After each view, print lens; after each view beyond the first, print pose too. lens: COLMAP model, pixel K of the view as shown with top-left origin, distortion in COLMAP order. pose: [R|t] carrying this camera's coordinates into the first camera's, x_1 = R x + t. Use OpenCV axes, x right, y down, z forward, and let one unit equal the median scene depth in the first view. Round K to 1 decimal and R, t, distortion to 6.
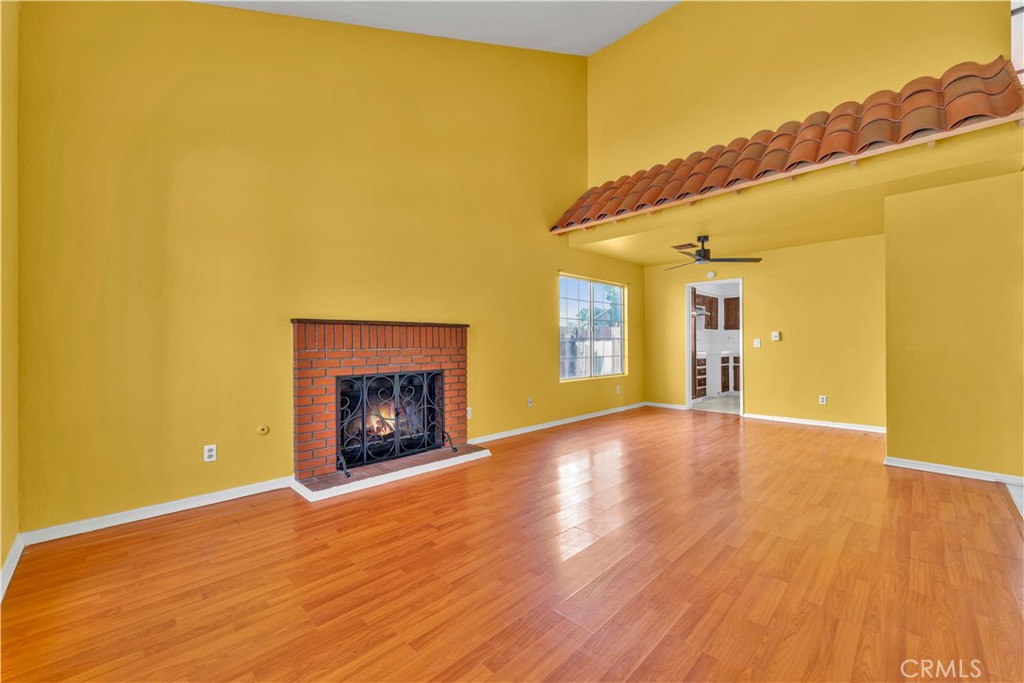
lens RADIAL K [[408.4, 0, 517.7], [0, 408.4, 341.5], [0, 0, 1]] dist [0.005725, -0.001175]
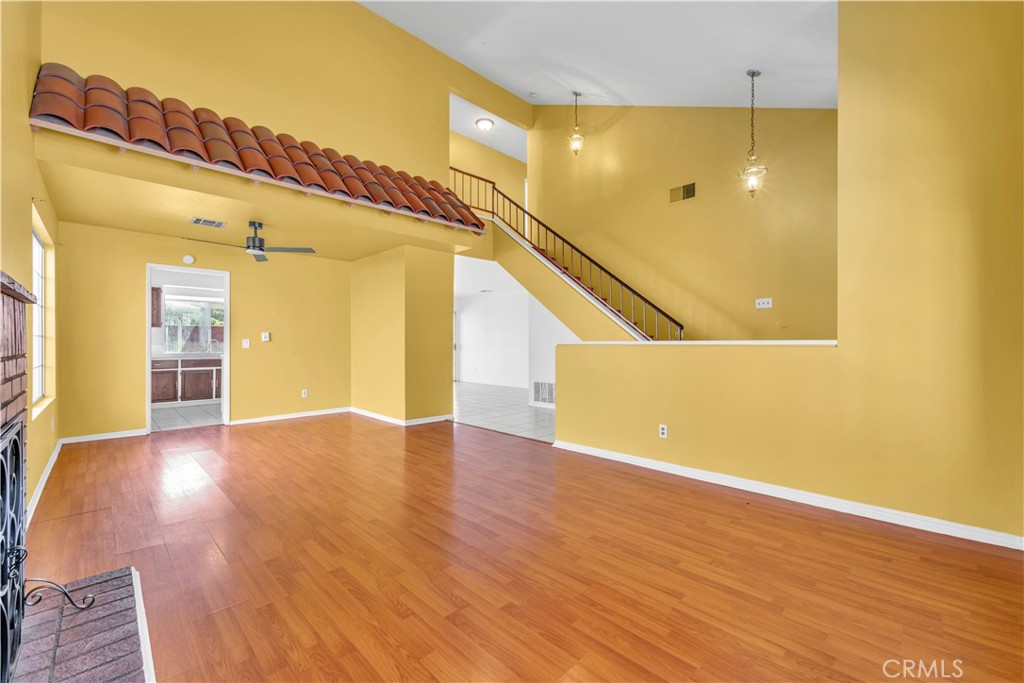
lens RADIAL K [[408.4, 0, 519.2], [0, 408.4, 342.1], [0, 0, 1]] dist [0.005725, -0.001175]
pose [[0.009300, 0.008343, 0.999922, -1.027128], [-0.007846, 0.999935, -0.008270, 0.009213], [-0.999926, -0.007769, 0.009365, 1.029879]]
